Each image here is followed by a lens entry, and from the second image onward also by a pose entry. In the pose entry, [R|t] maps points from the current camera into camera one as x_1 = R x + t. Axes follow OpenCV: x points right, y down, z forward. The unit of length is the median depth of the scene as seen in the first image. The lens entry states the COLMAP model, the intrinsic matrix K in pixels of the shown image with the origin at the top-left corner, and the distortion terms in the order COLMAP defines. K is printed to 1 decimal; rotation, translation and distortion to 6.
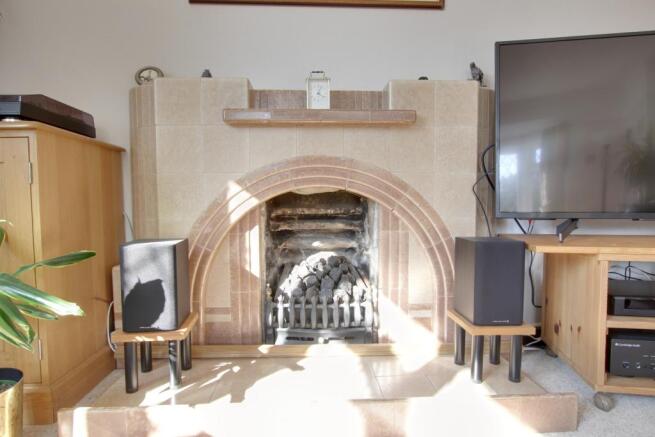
lens RADIAL K [[366.5, 0, 327.5], [0, 366.5, 218.5], [0, 0, 1]] dist [-0.000189, 0.000028]
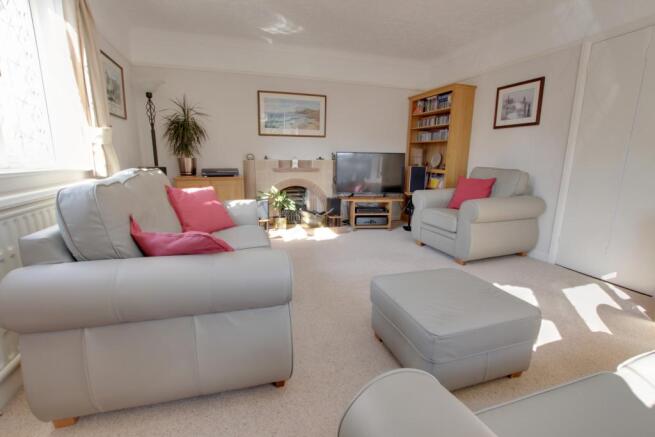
lens RADIAL K [[306.9, 0, 327.5], [0, 306.9, 218.5], [0, 0, 1]] dist [-0.001736, -0.000296]
pose [[0.945220, -0.051710, 0.322312, -0.788450], [-0.010552, 0.982018, 0.188494, -0.371942], [-0.326263, -0.181569, 0.927677, -2.277780]]
